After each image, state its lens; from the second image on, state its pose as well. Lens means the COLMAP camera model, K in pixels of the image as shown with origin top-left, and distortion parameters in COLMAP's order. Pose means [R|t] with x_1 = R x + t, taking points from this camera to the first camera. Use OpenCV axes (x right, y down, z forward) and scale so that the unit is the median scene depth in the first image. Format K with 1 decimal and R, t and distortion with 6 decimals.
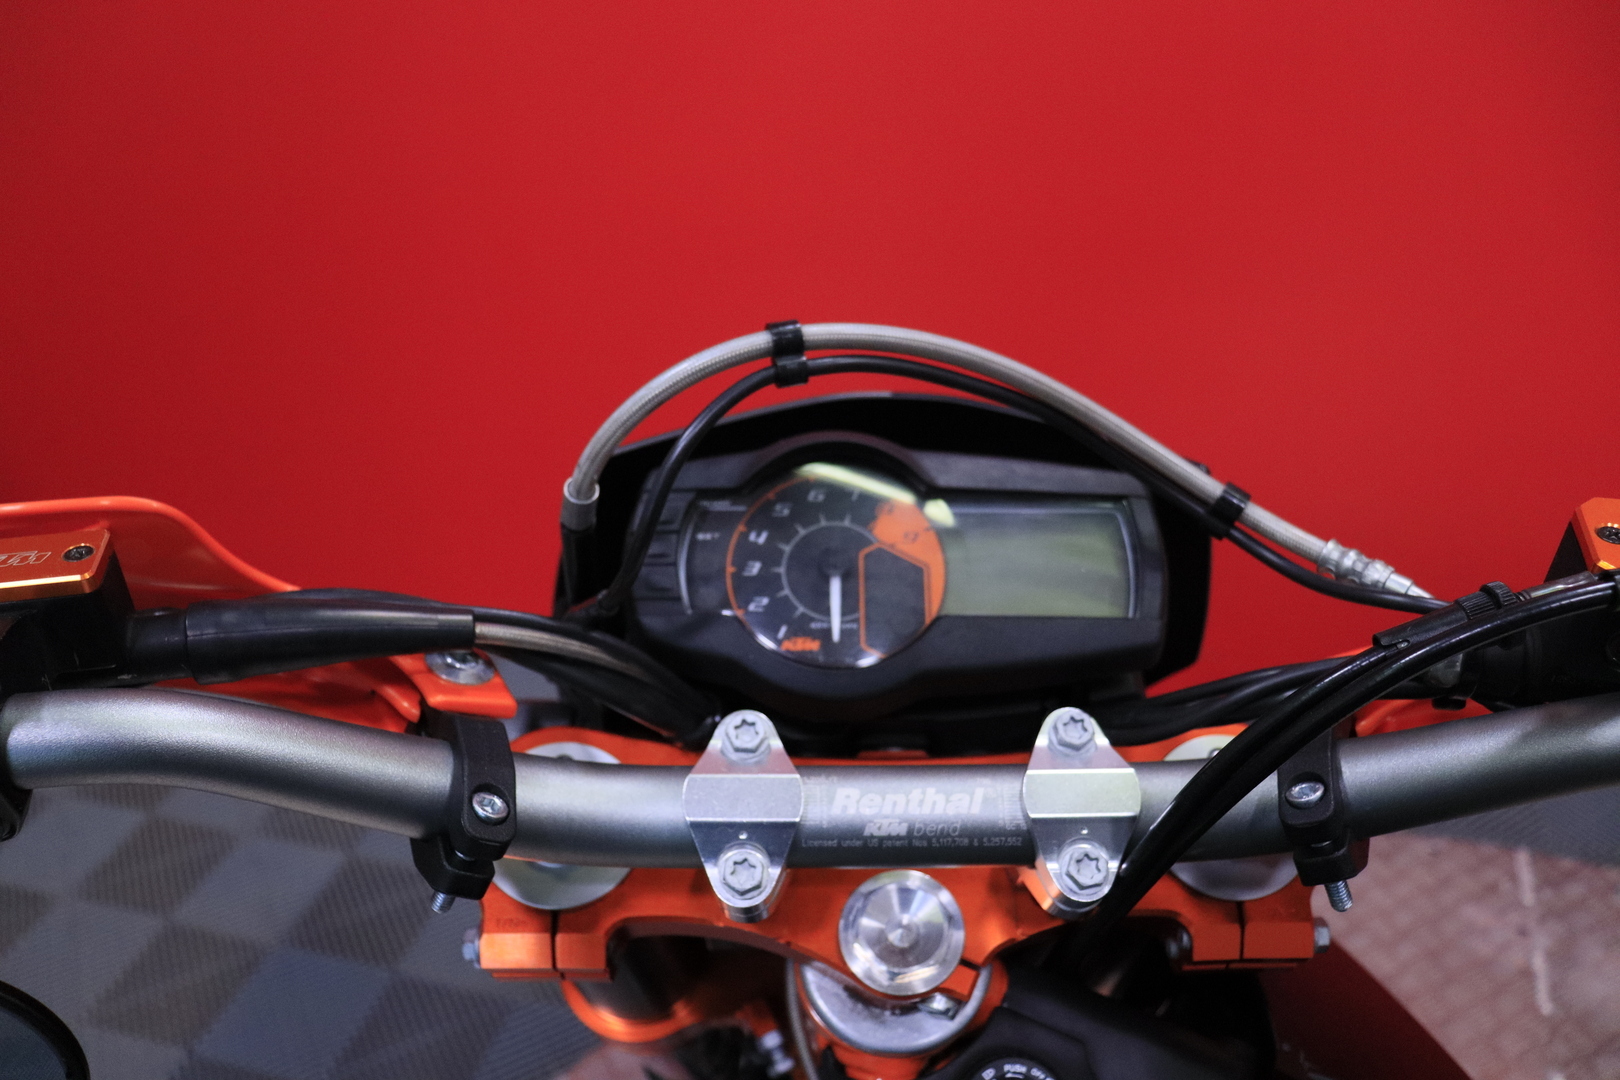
lens RADIAL K [[1383.6, 0, 810.0], [0, 1383.6, 540.0], [0, 0, 1]] dist [-0.195455, 0.003286]
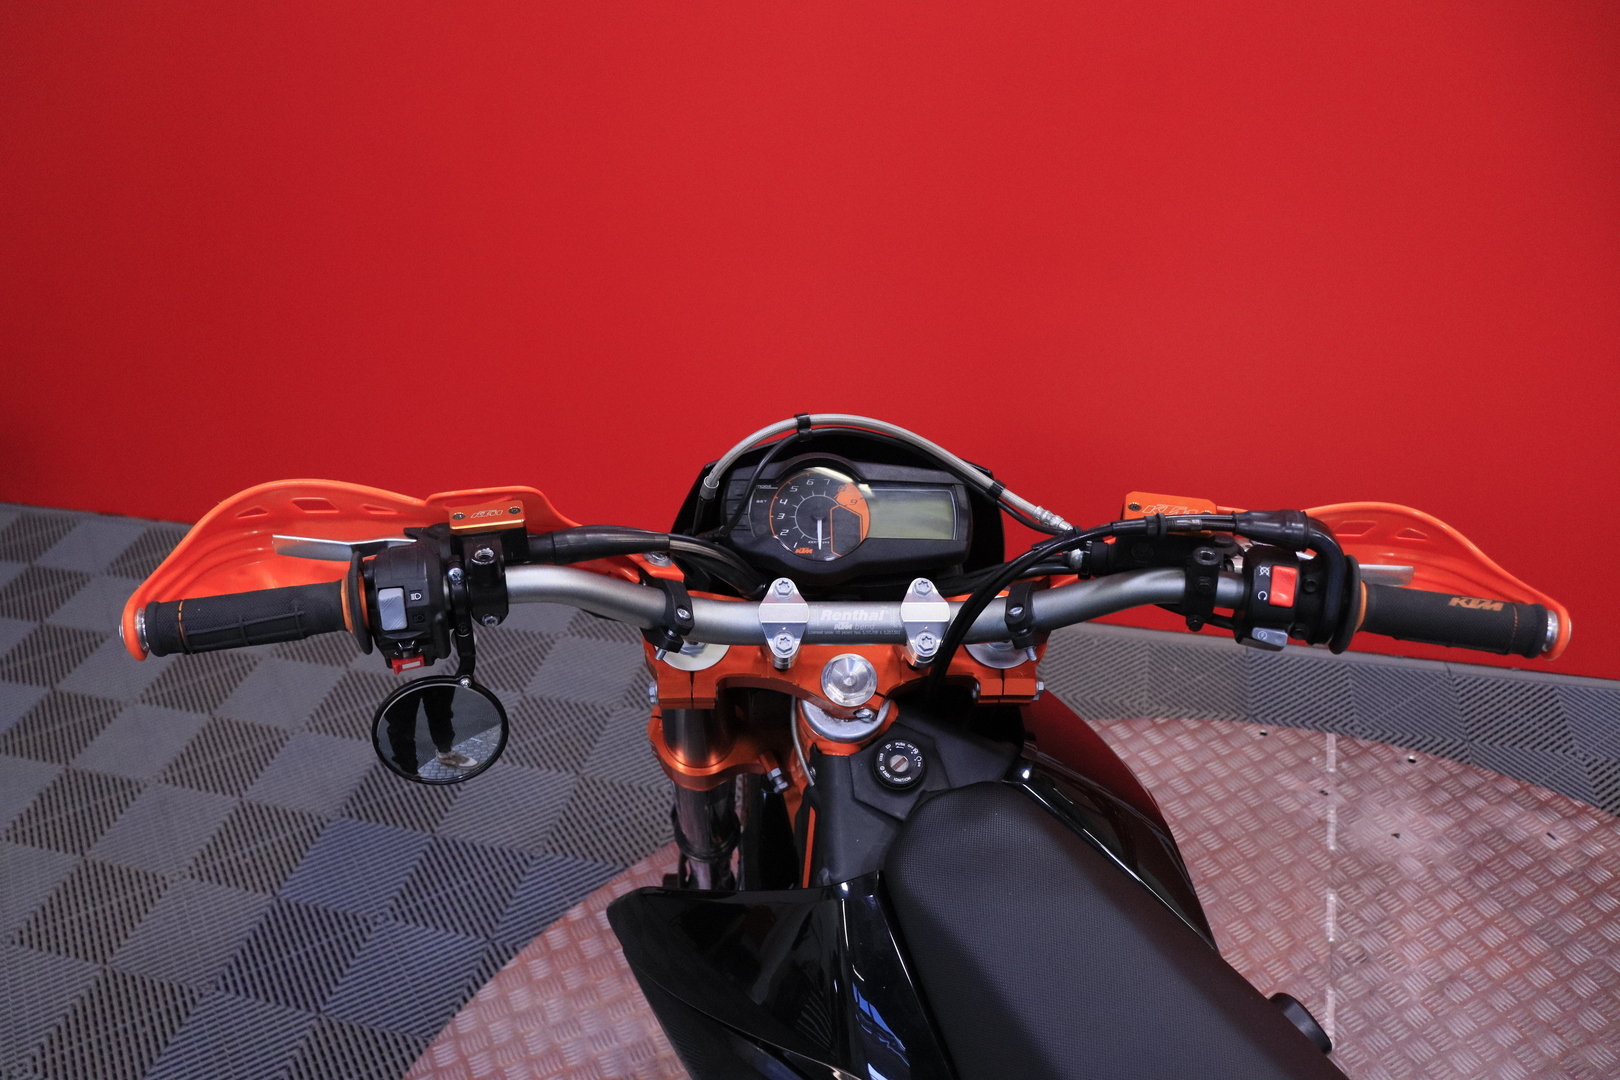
lens RADIAL K [[1336.8, 0, 810.0], [0, 1336.8, 540.0], [0, 0, 1]] dist [0.001037, 0.000479]
pose [[0.999050, 0.004643, 0.043337, -0.093639], [-0.006698, 0.998854, 0.047391, -0.045060], [-0.043067, -0.047637, 0.997936, -1.187686]]
